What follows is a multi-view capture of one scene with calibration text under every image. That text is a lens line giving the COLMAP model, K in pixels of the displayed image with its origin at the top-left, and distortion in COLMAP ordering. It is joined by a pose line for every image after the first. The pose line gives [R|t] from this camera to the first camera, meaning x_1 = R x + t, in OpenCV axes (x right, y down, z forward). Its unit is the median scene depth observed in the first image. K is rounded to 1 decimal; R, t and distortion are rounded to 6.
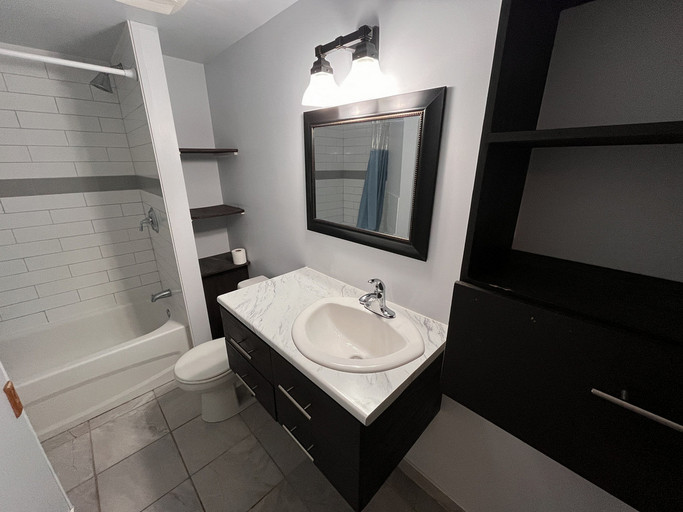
lens RADIAL K [[277.5, 0, 341.5], [0, 277.5, 256.0], [0, 0, 1]] dist [-0.001663, -0.000330]
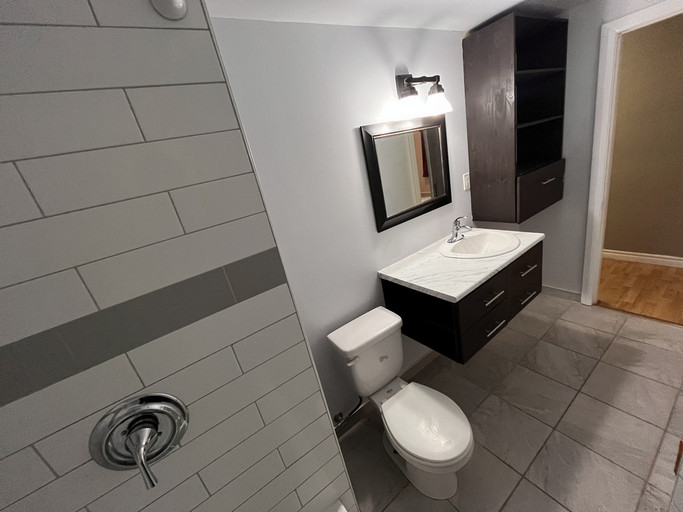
lens RADIAL K [[257.0, 0, 341.5], [0, 257.0, 256.0], [0, 0, 1]] dist [-0.001015, -0.000105]
pose [[0.187331, -0.359513, 0.914143, -1.347042], [0.517267, 0.827241, 0.219335, -0.389424], [-0.835070, 0.431768, 0.340931, 1.012321]]
